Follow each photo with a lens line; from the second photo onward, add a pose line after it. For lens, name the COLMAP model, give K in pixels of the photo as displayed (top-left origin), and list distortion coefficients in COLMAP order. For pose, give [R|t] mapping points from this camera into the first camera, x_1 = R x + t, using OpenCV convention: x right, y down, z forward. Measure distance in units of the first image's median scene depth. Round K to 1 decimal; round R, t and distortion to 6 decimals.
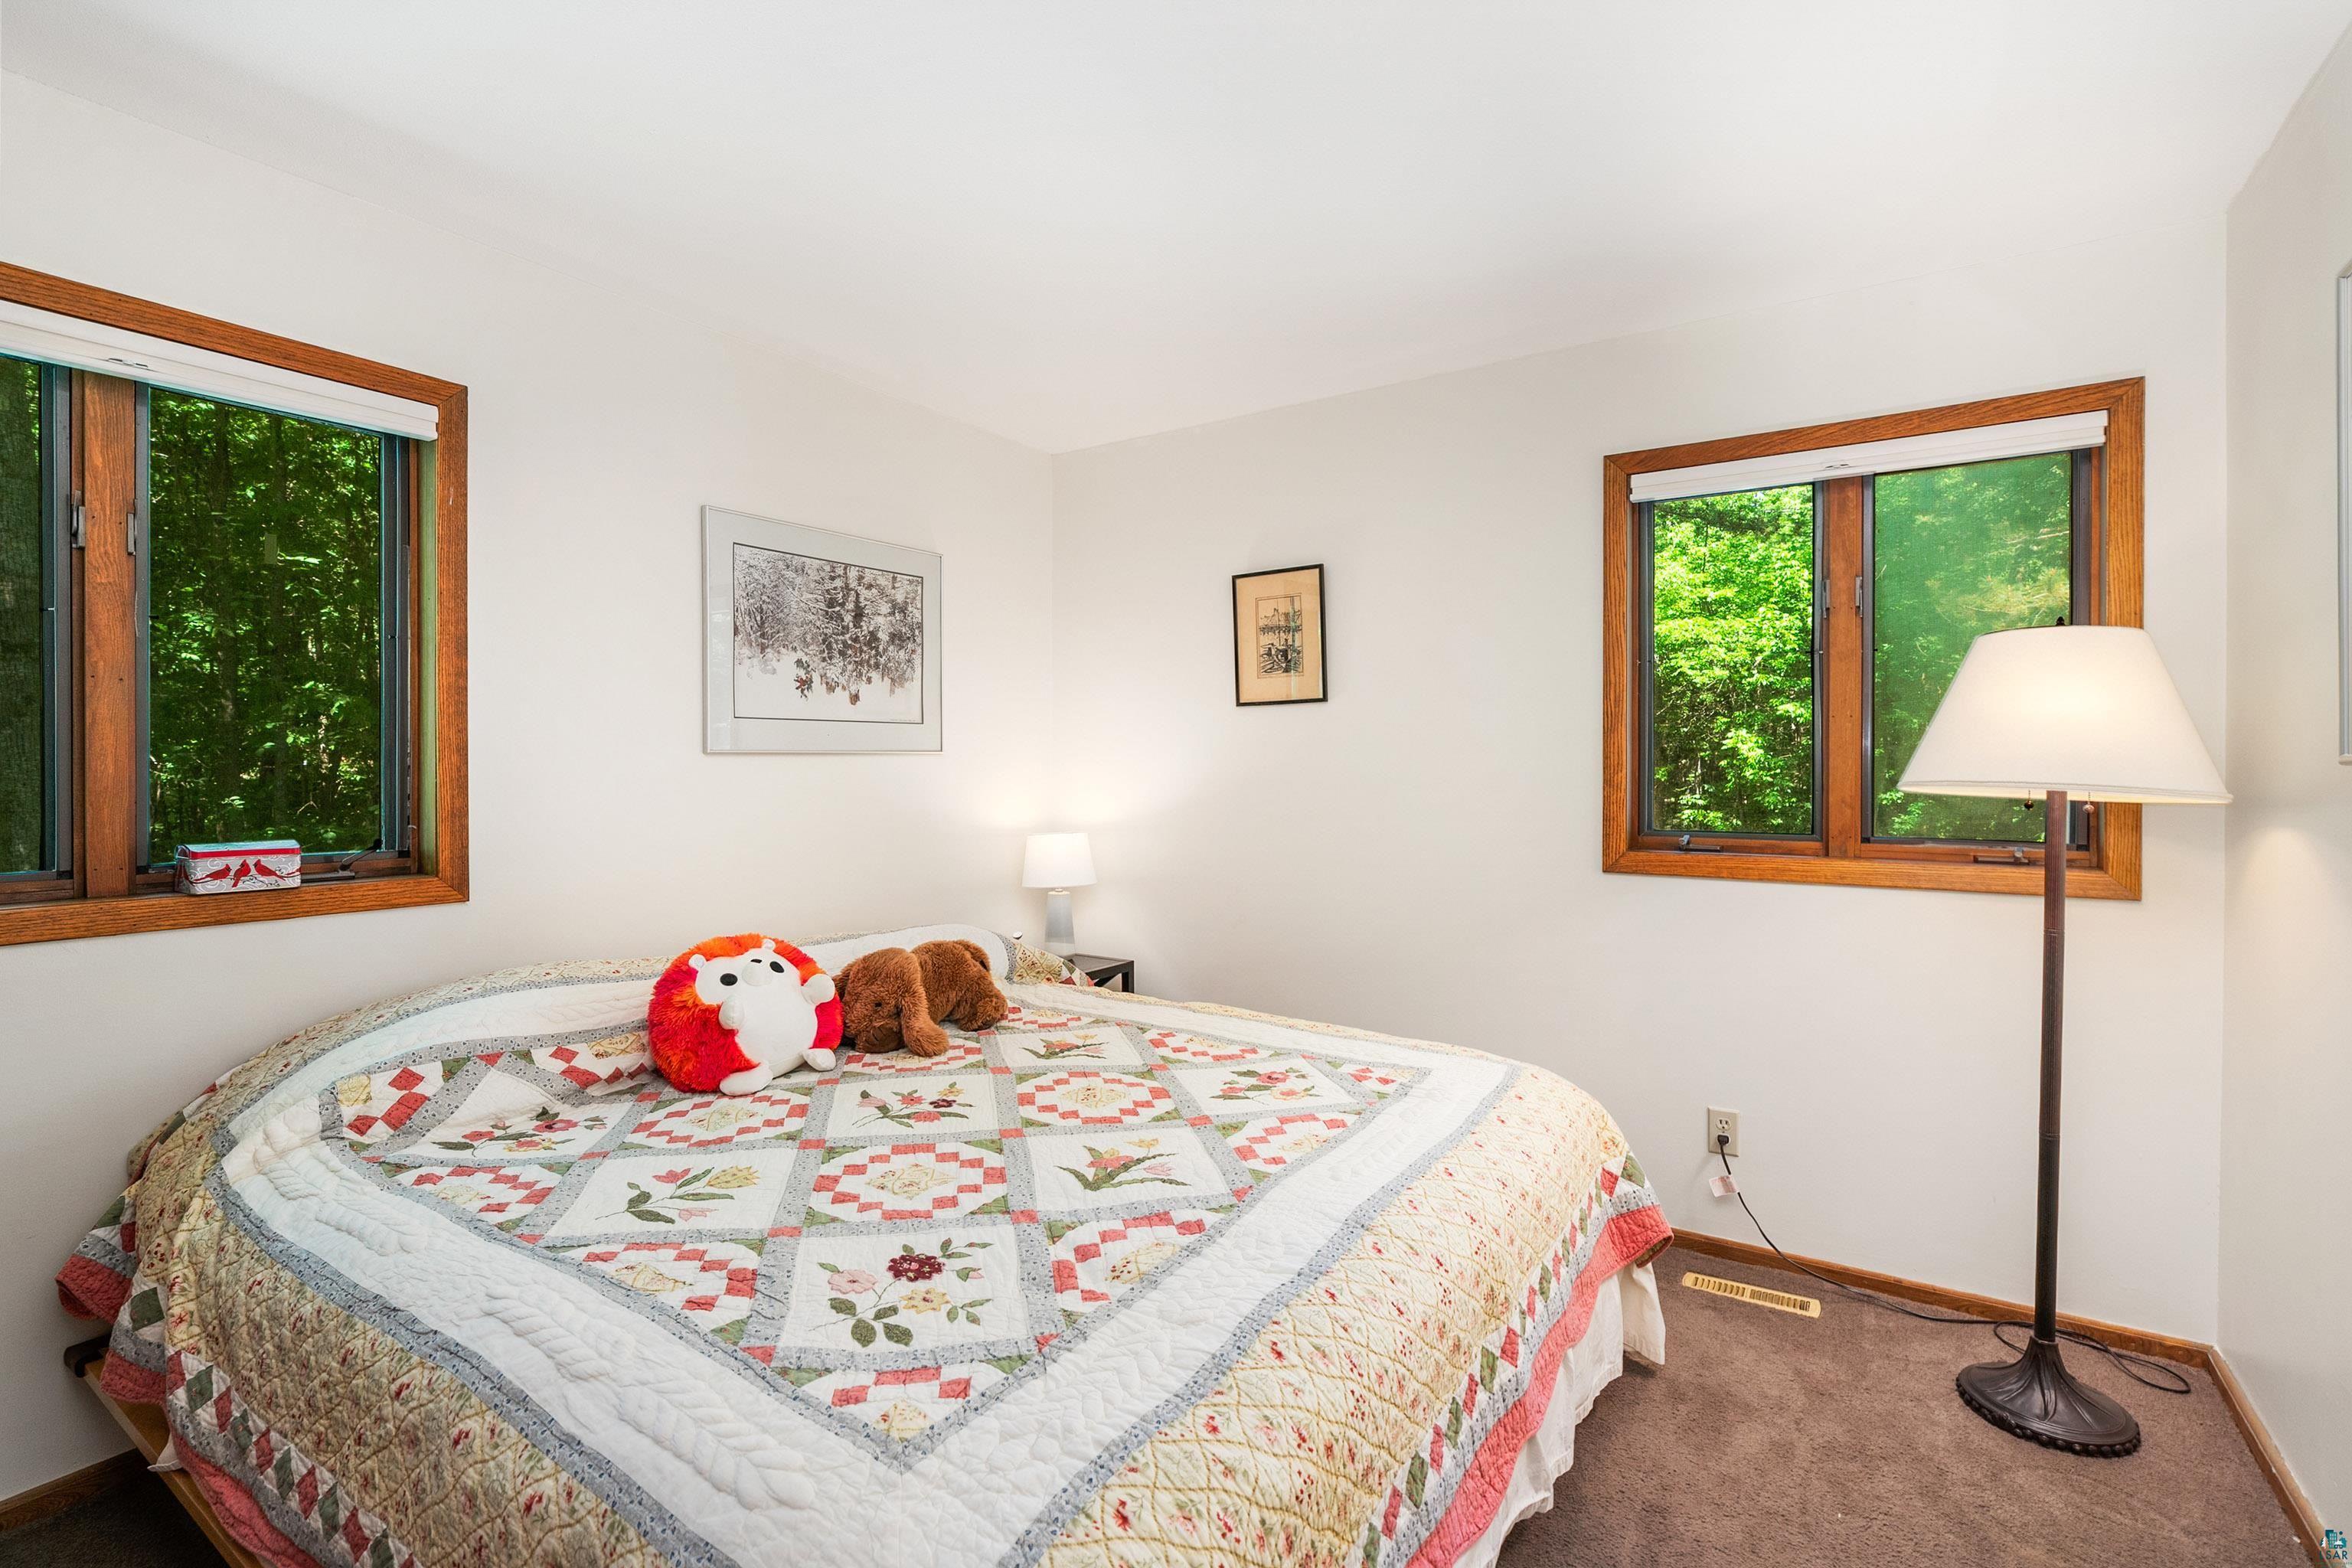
lens RADIAL K [[1081.8, 0, 1173.5], [0, 1081.8, 770.2], [0, 0, 1]] dist [-0.005188, -0.000772]
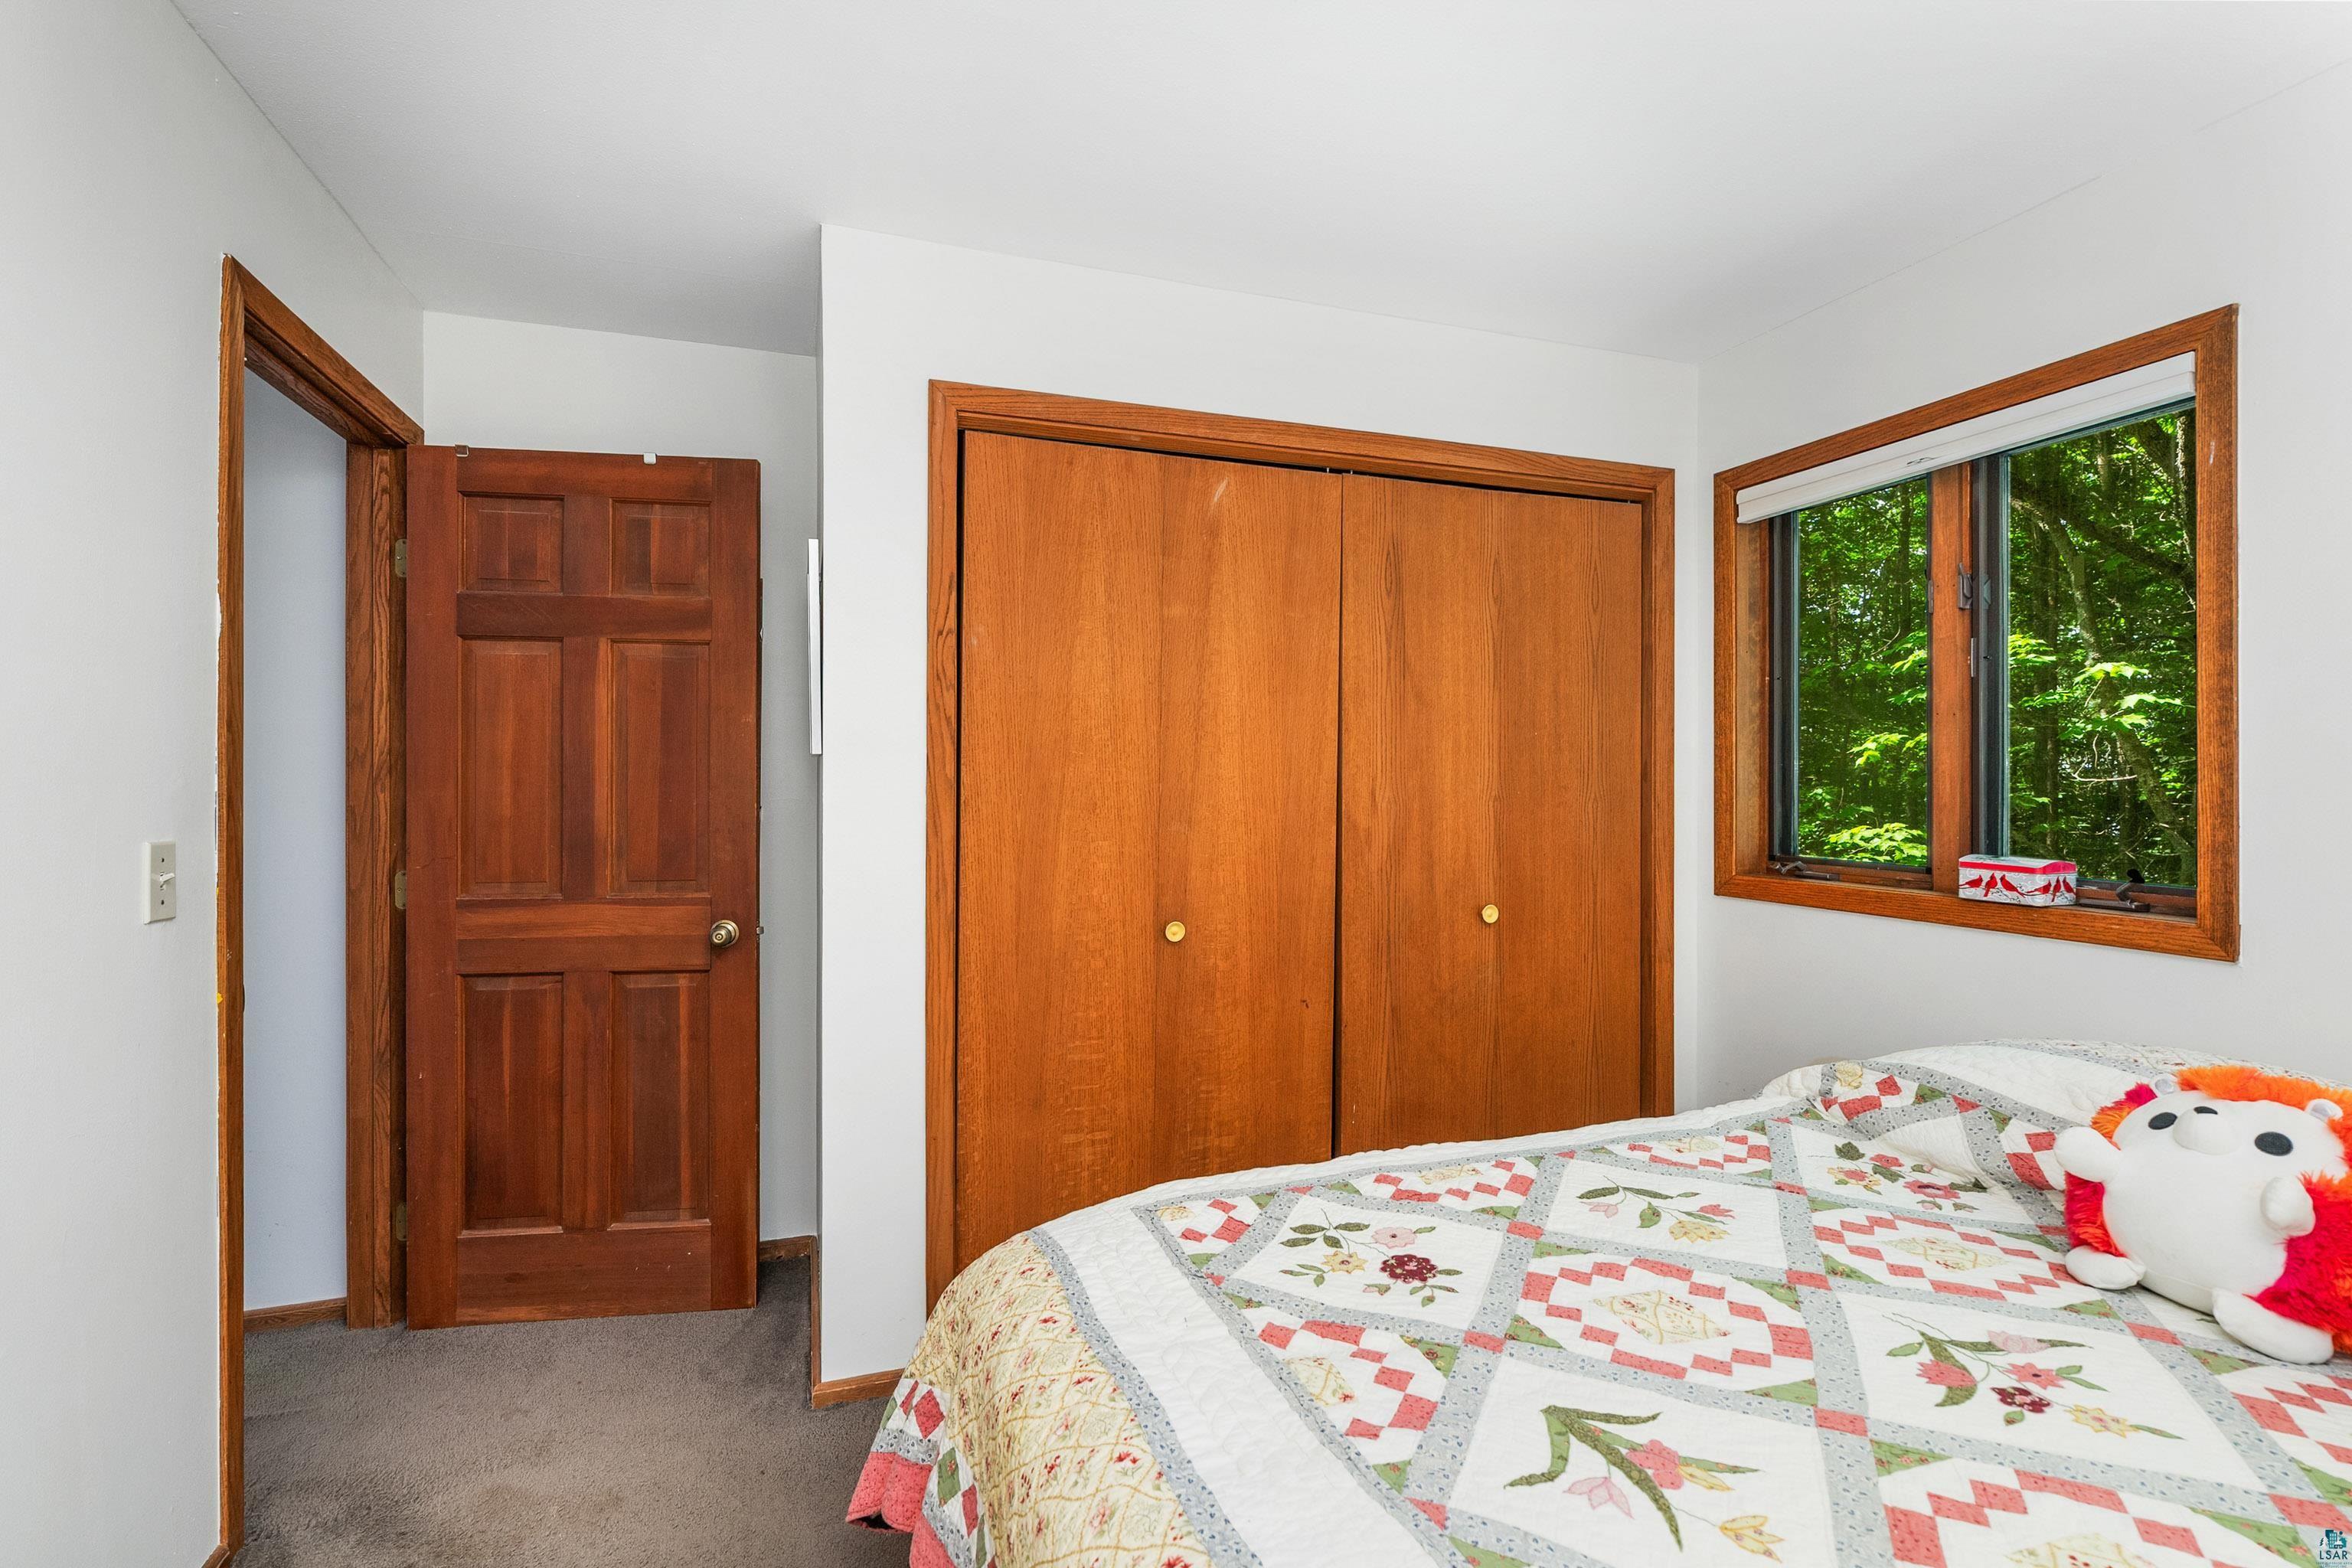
lens RADIAL K [[1081.8, 0, 1173.6], [0, 1081.8, 779.9], [0, 0, 1]] dist [-0.005188, -0.000772]
pose [[-0.615717, -0.001862, -0.787965, 0.537851], [-0.009341, 0.999944, 0.004936, -0.008783], [0.787912, 0.010400, -0.615700, 1.090298]]
